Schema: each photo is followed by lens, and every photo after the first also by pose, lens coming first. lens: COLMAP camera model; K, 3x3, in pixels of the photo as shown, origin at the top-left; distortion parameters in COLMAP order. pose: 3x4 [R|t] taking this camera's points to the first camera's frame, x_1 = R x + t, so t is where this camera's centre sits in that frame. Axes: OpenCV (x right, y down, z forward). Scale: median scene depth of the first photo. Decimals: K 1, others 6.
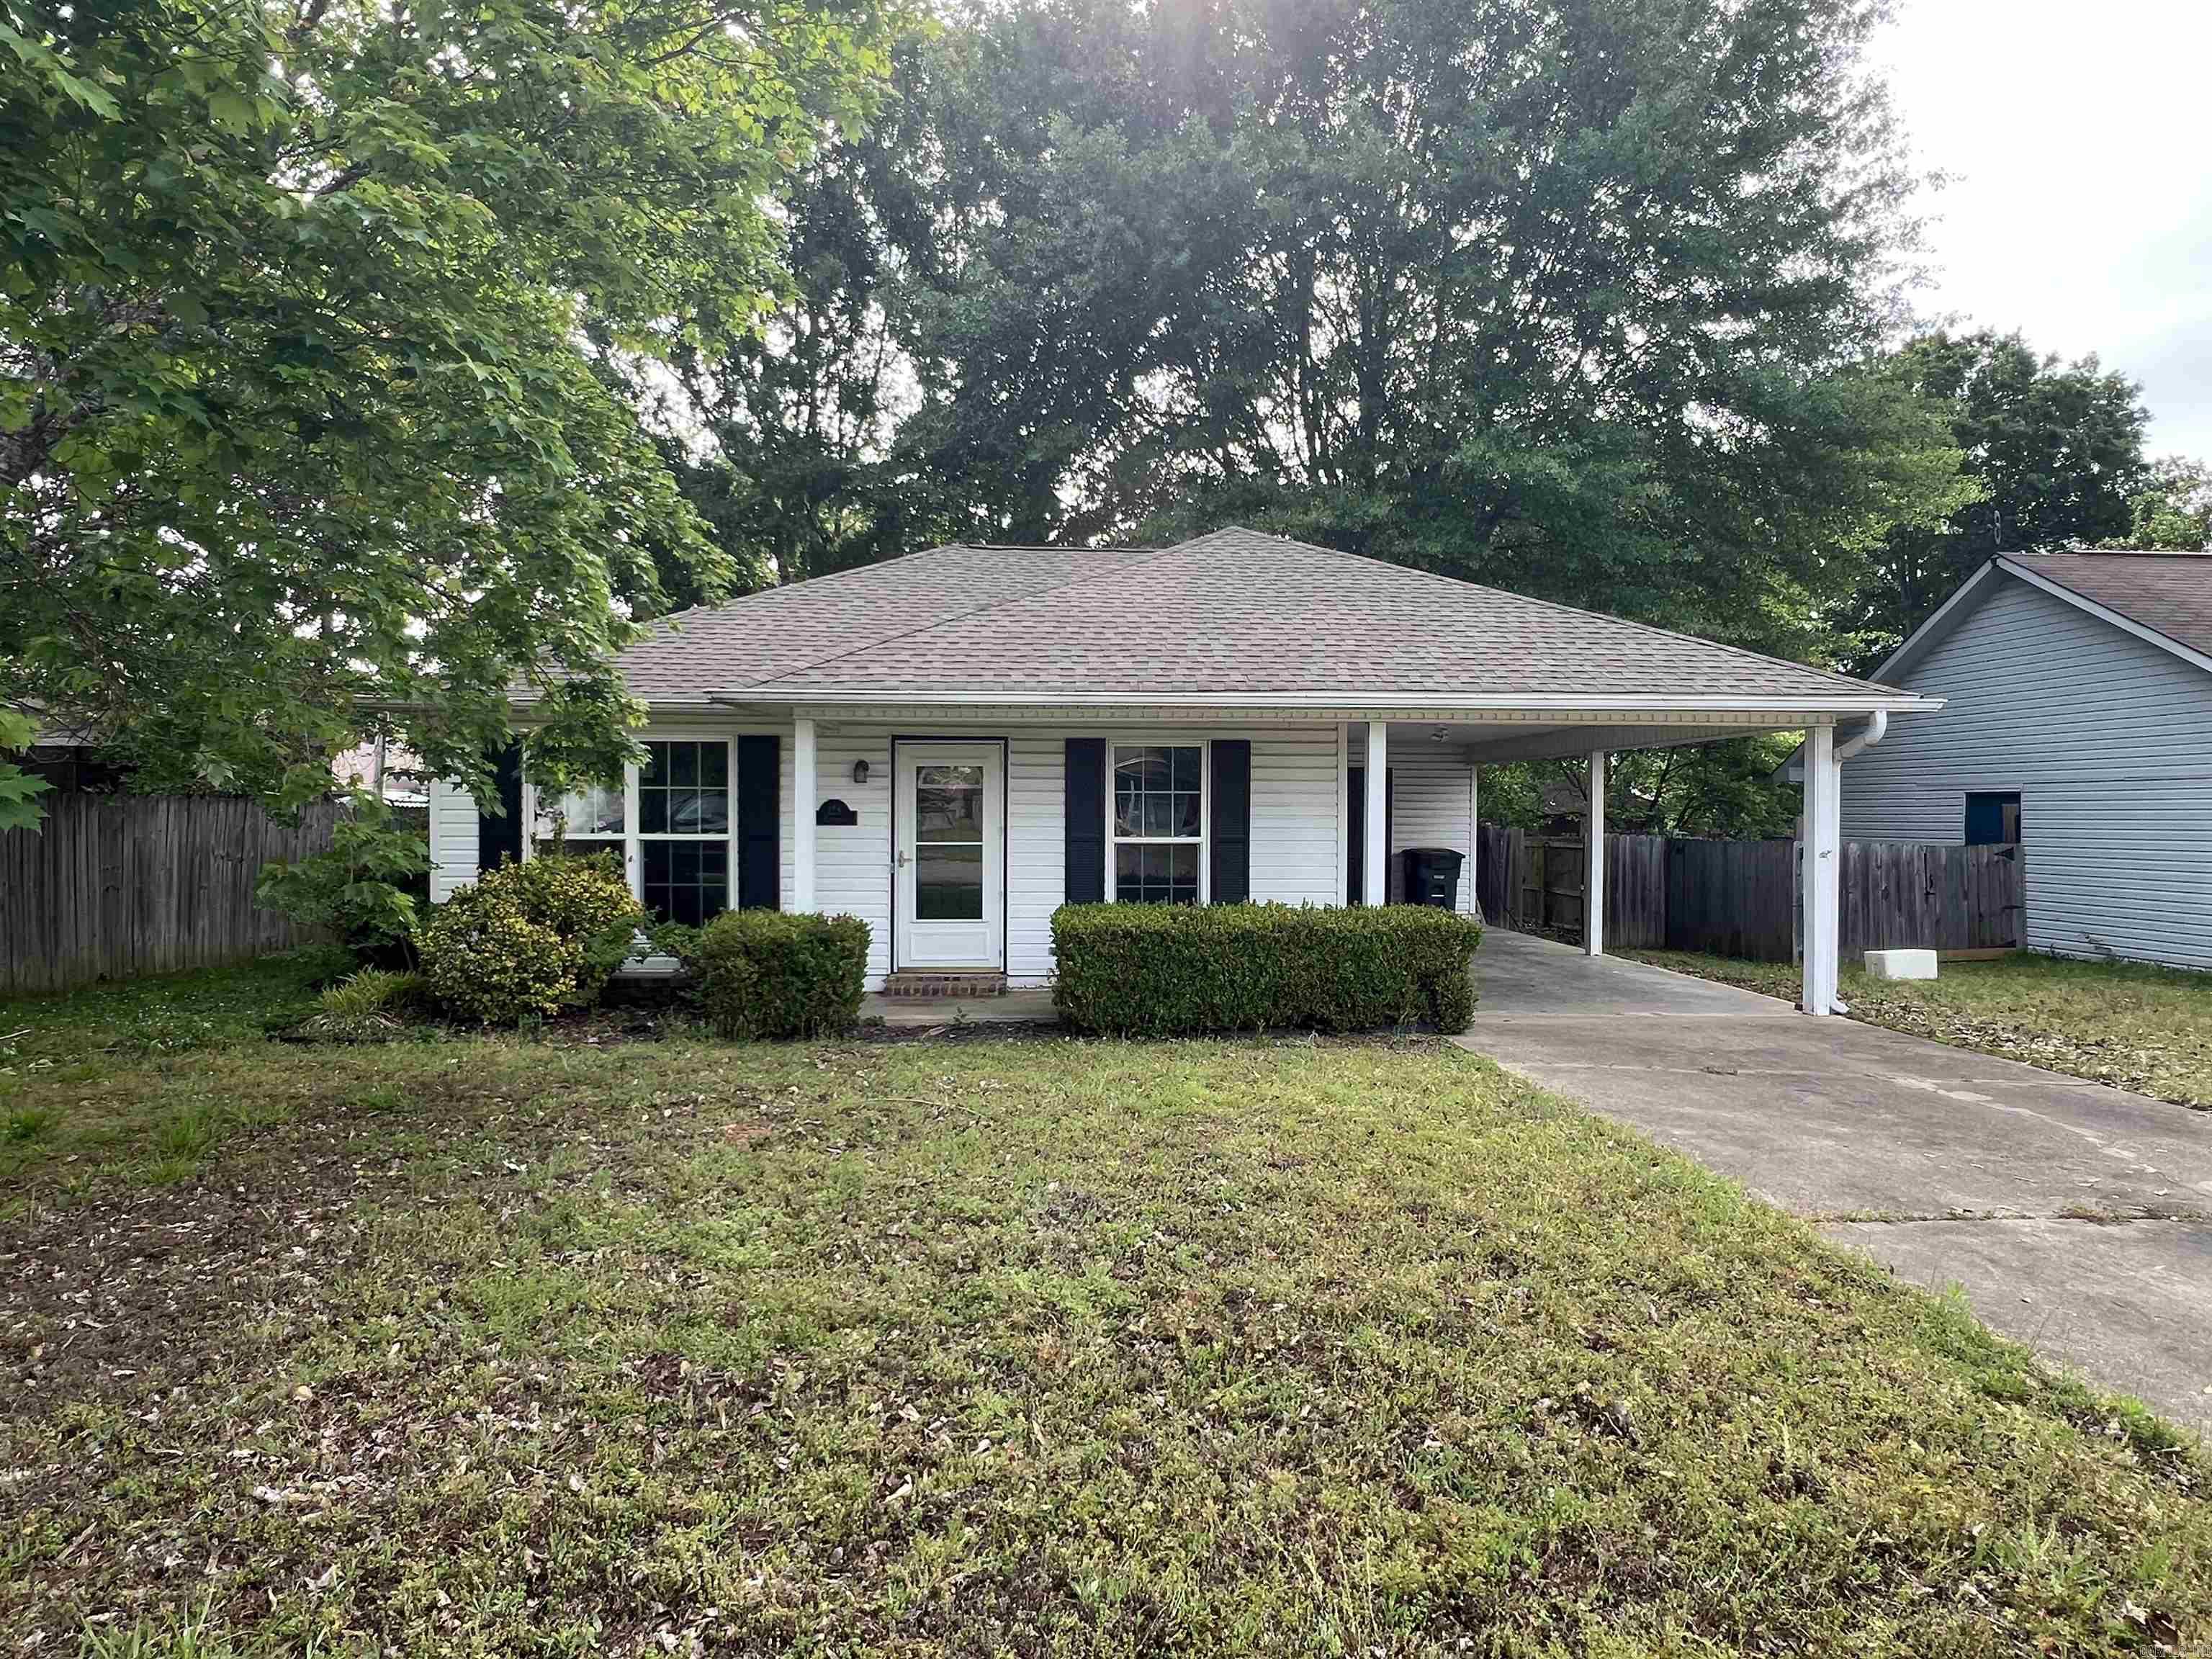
lens RADIAL K [[1224.8, 0, 1107.4], [0, 1224.8, 827.9], [0, 0, 1]] dist [0.001808, 0.001032]
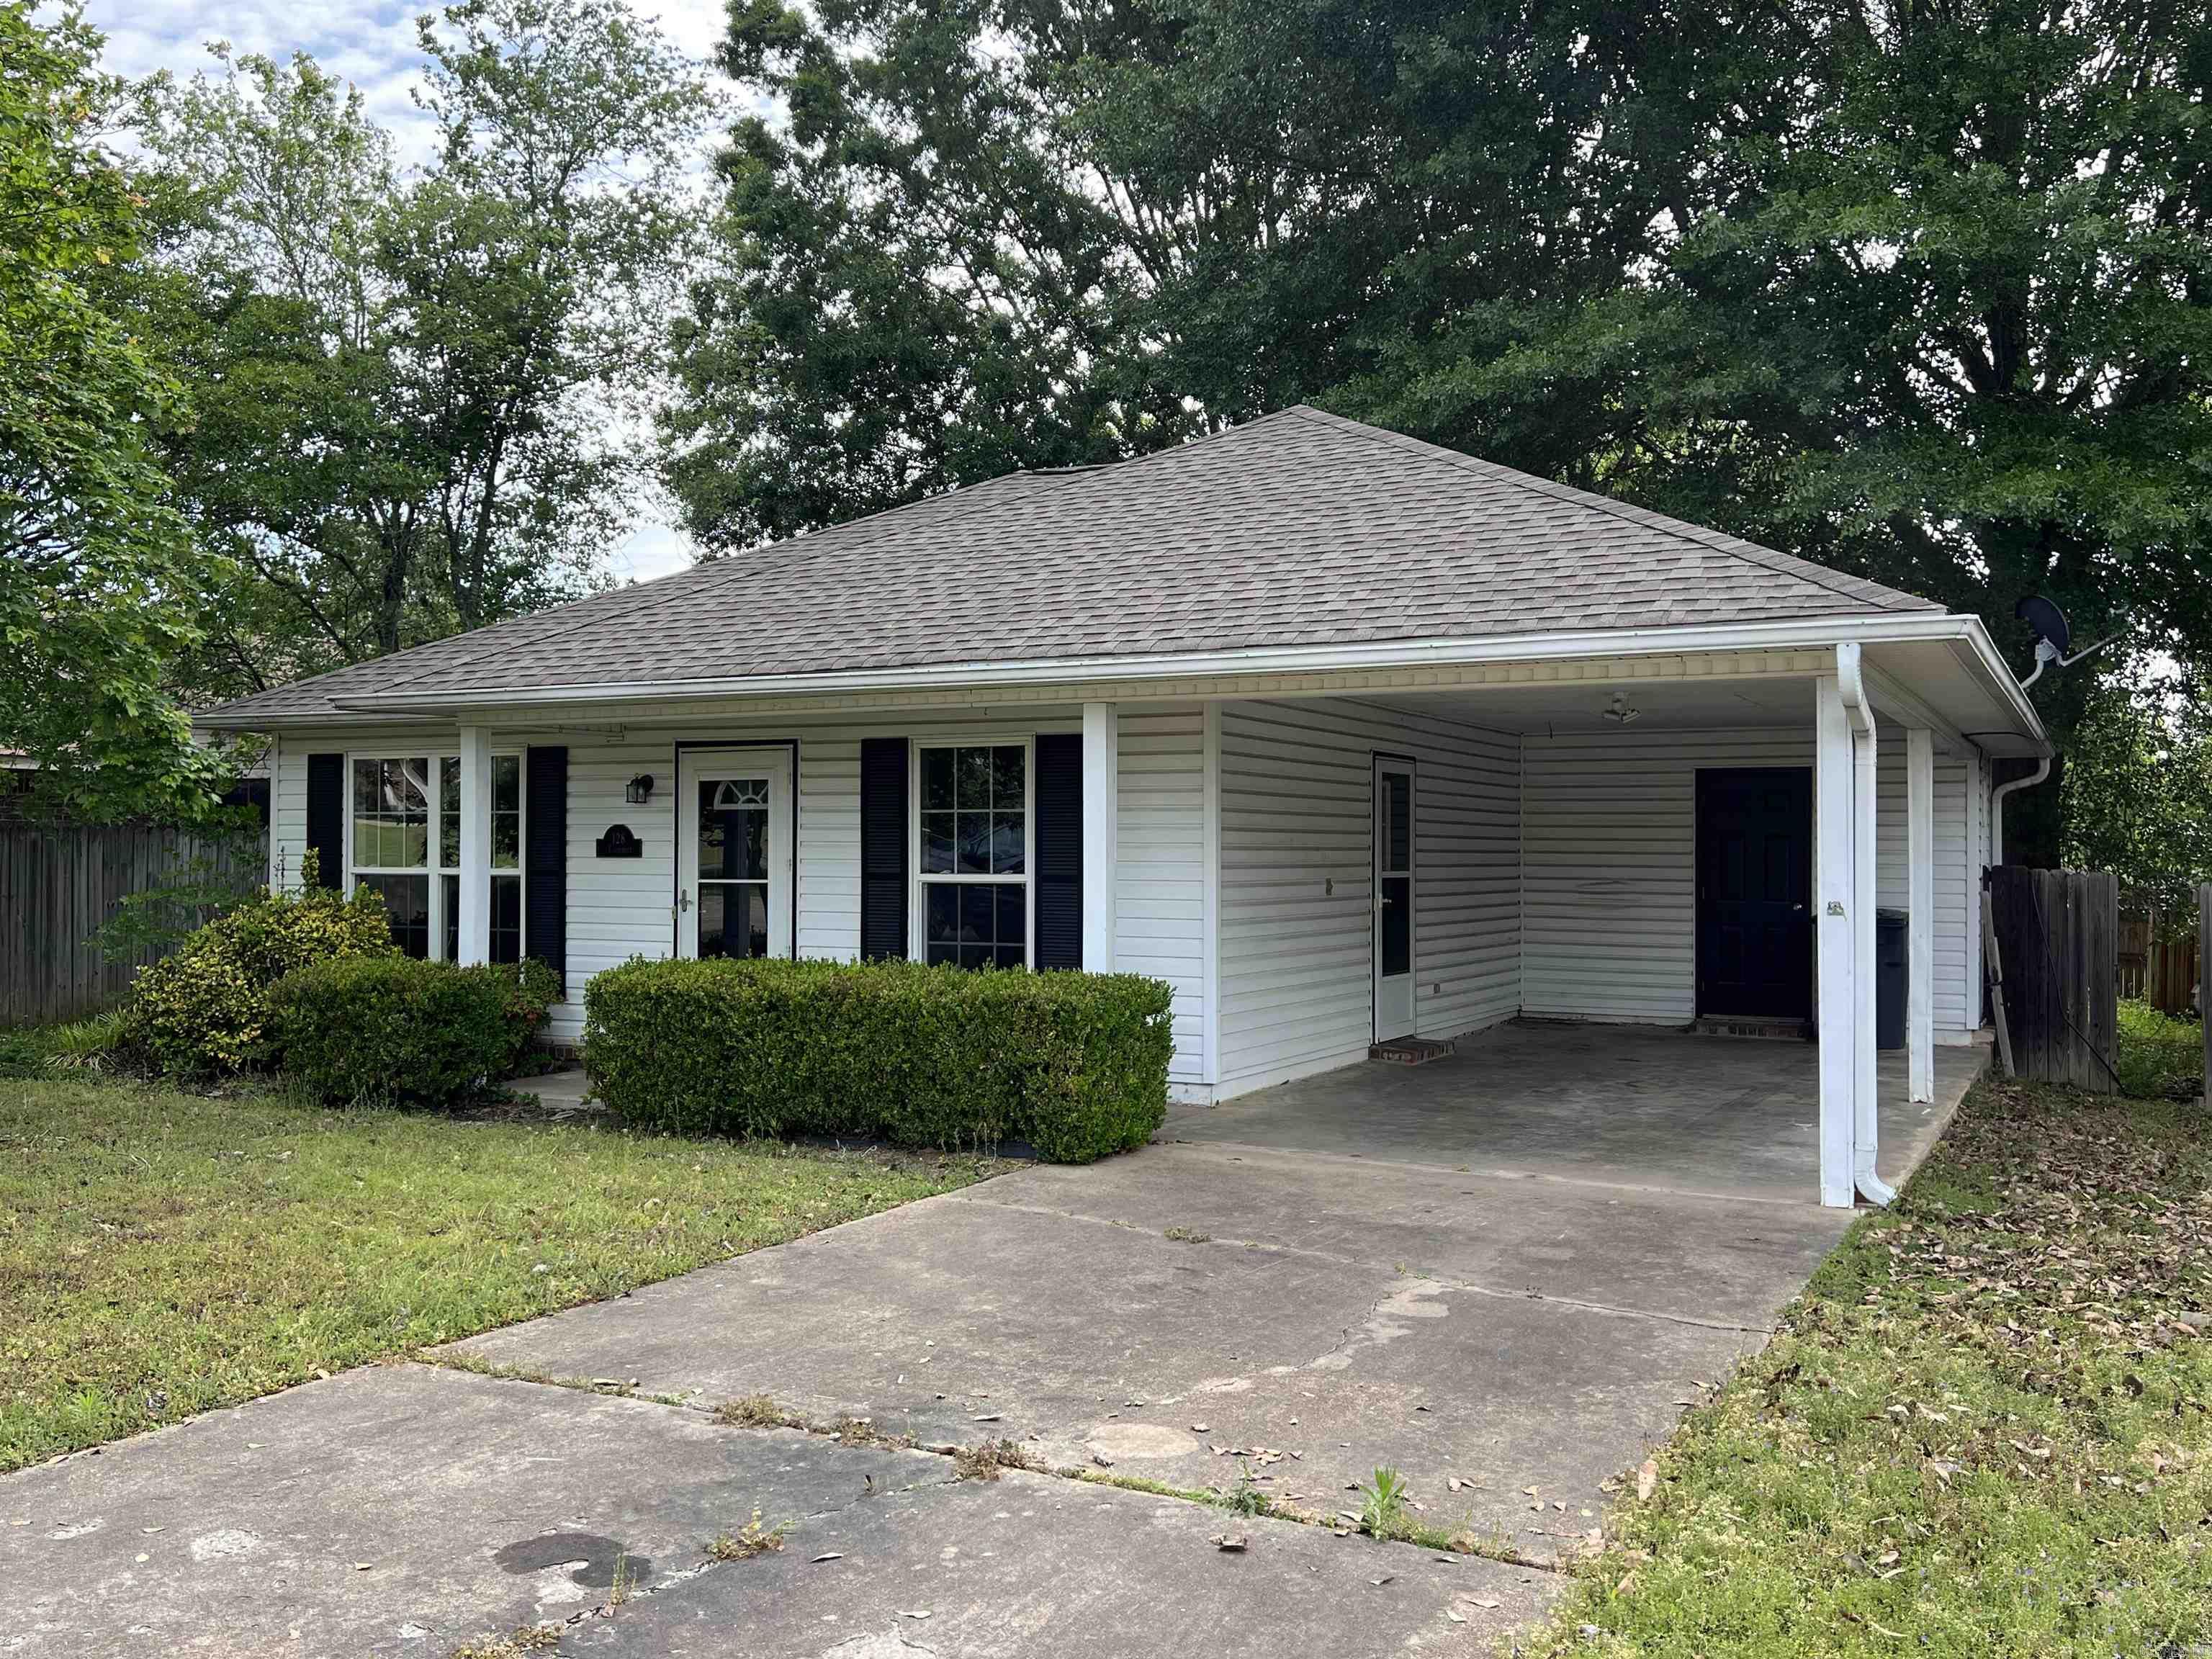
lens RADIAL K [[1967.7, 0, 1107.4], [0, 1967.7, 827.1], [0, 0, 1]] dist [0.125950, -0.257820]
pose [[0.850363, -0.009418, -0.526112, 0.844867], [-0.002157, 0.999769, -0.021383, 0.006000], [0.526192, 0.019318, 0.850146, 0.082004]]
